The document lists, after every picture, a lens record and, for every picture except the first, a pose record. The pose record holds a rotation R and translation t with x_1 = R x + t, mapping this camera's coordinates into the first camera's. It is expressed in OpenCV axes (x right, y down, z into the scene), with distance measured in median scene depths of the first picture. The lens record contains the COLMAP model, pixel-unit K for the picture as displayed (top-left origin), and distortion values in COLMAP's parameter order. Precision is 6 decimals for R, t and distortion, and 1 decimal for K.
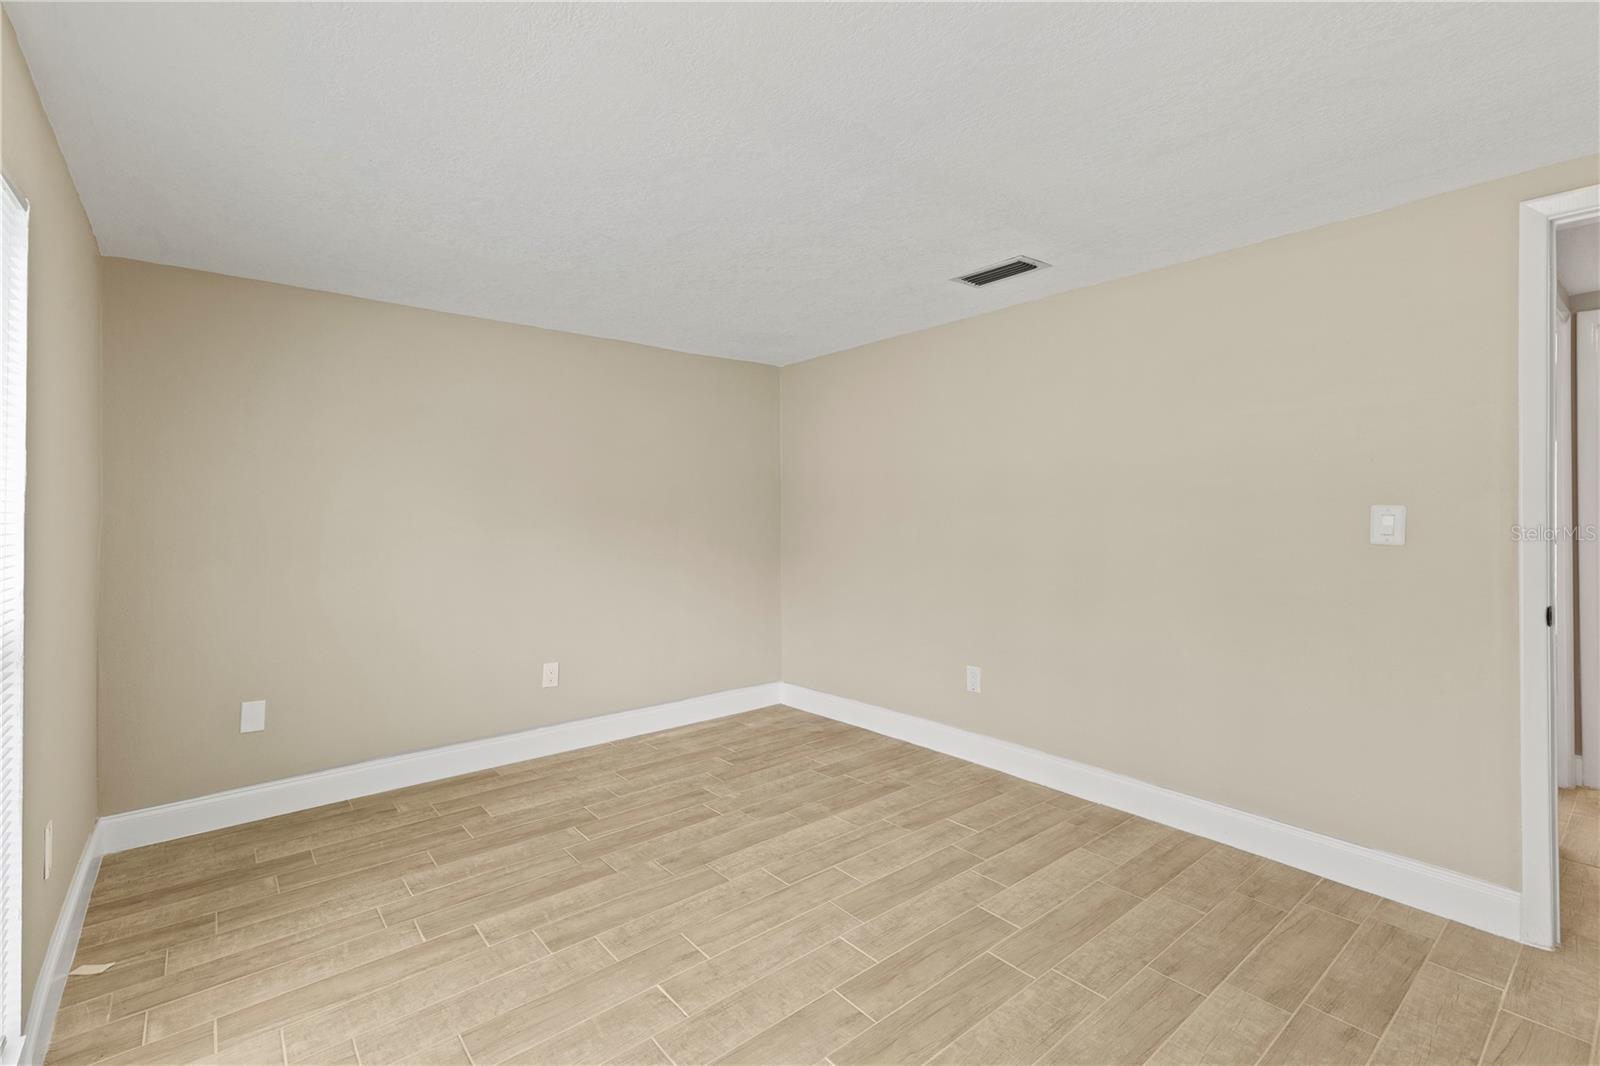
lens RADIAL K [[722.7, 0, 817.1], [0, 722.7, 504.3], [0, 0, 1]] dist [0.008481, -0.002457]
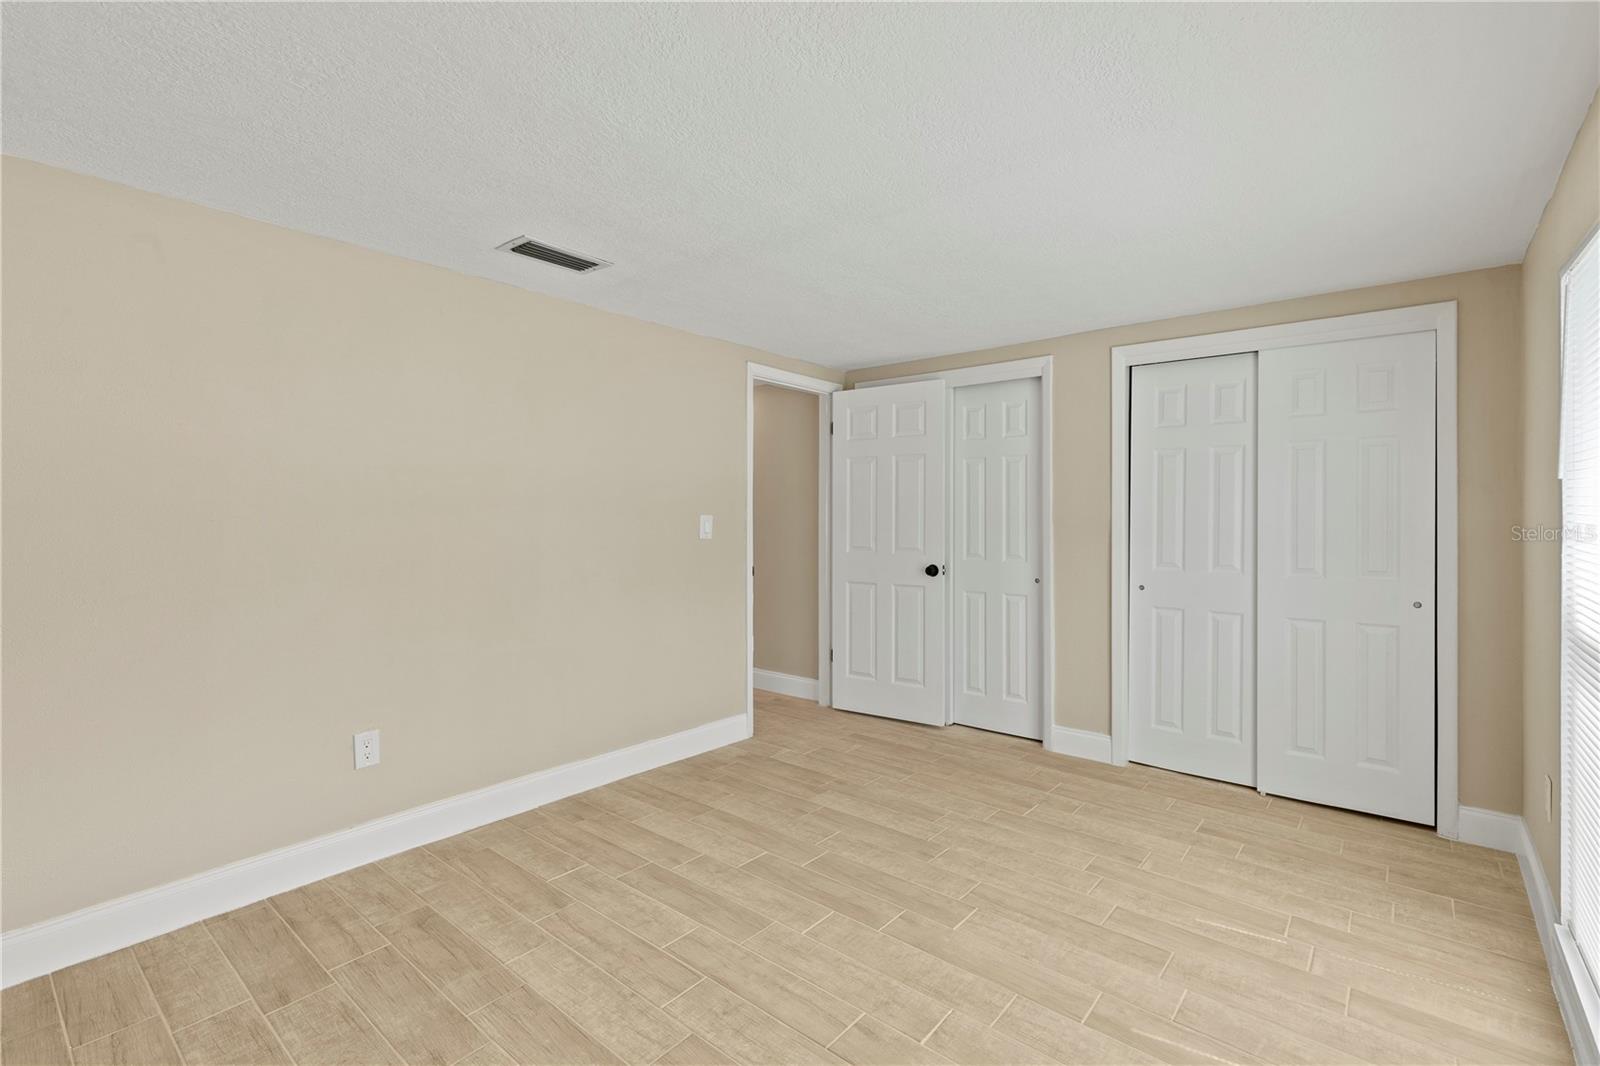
lens RADIAL K [[722.7, 0, 803.8], [0, 722.7, 523.8], [0, 0, 1]] dist [0.008481, -0.002457]
pose [[-0.169651, -0.005032, 0.985491, -0.738070], [-0.008852, 0.999954, 0.003582, 0.010900], [-0.985464, -0.008116, -0.169688, 0.890688]]
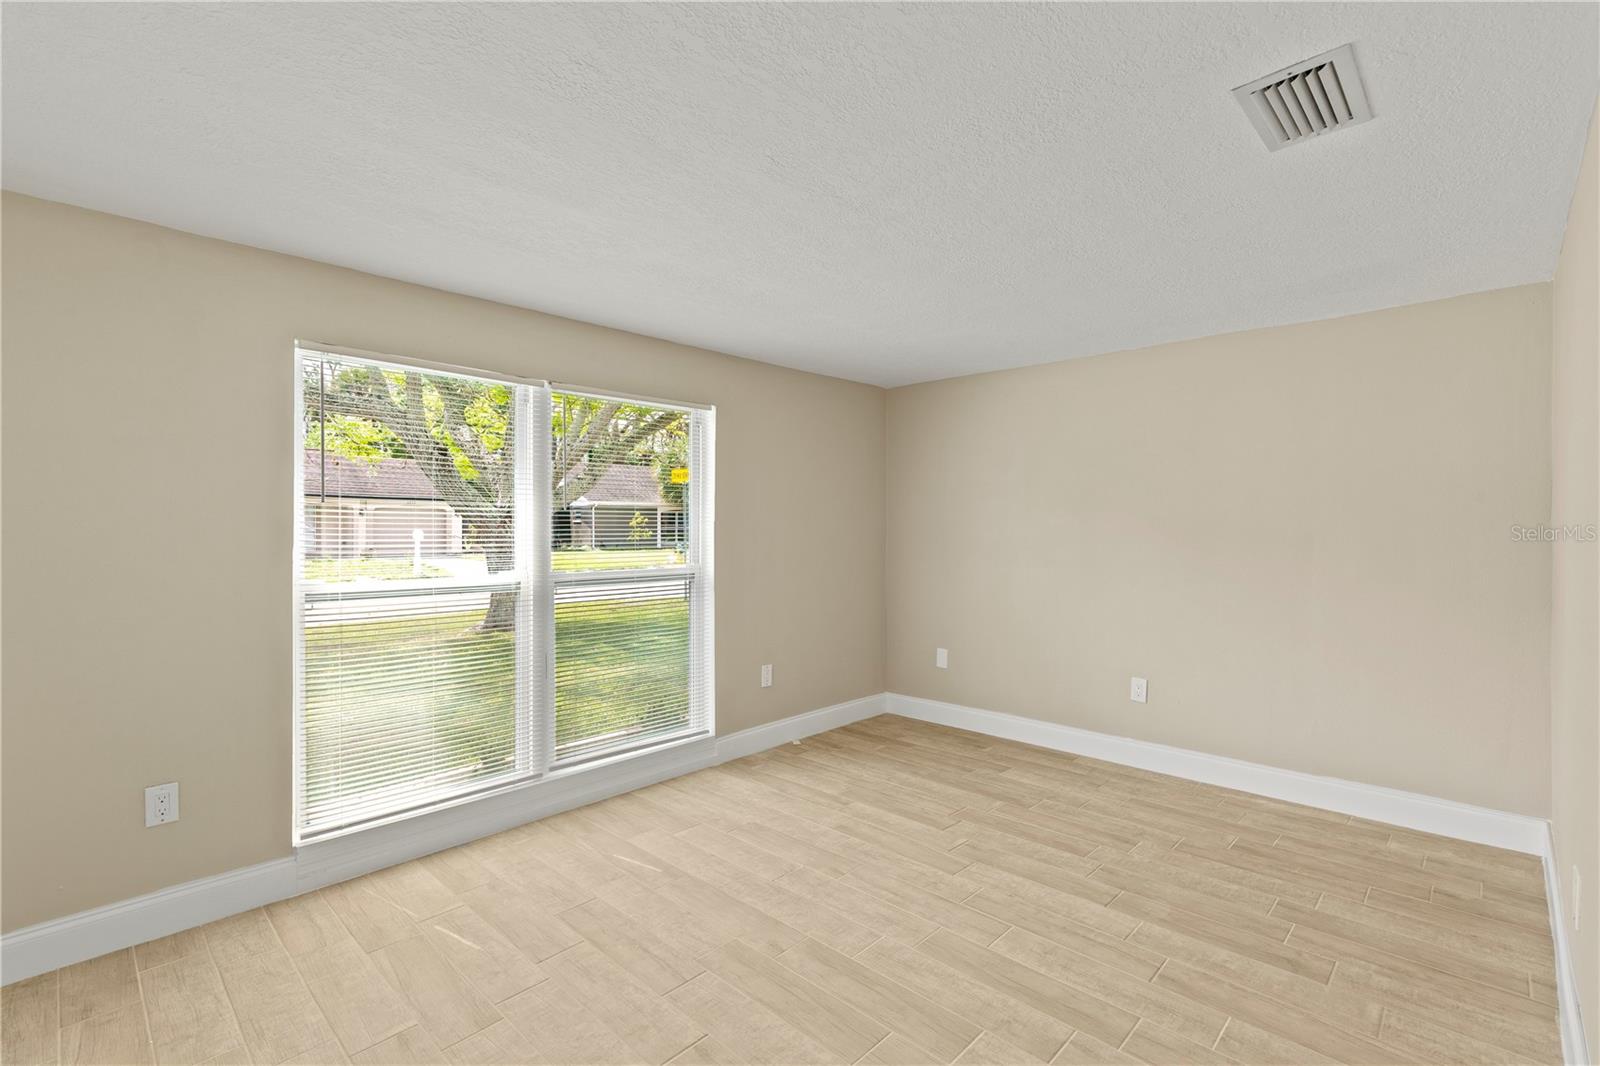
lens RADIAL K [[722.7, 0, 805.5], [0, 722.7, 528.2], [0, 0, 1]] dist [0.008481, -0.002457]
pose [[0.102214, 0.007254, -0.994736, 0.807234], [0.011625, 0.999896, 0.008486, -0.005882], [0.994695, -0.012431, 0.102119, 0.594358]]
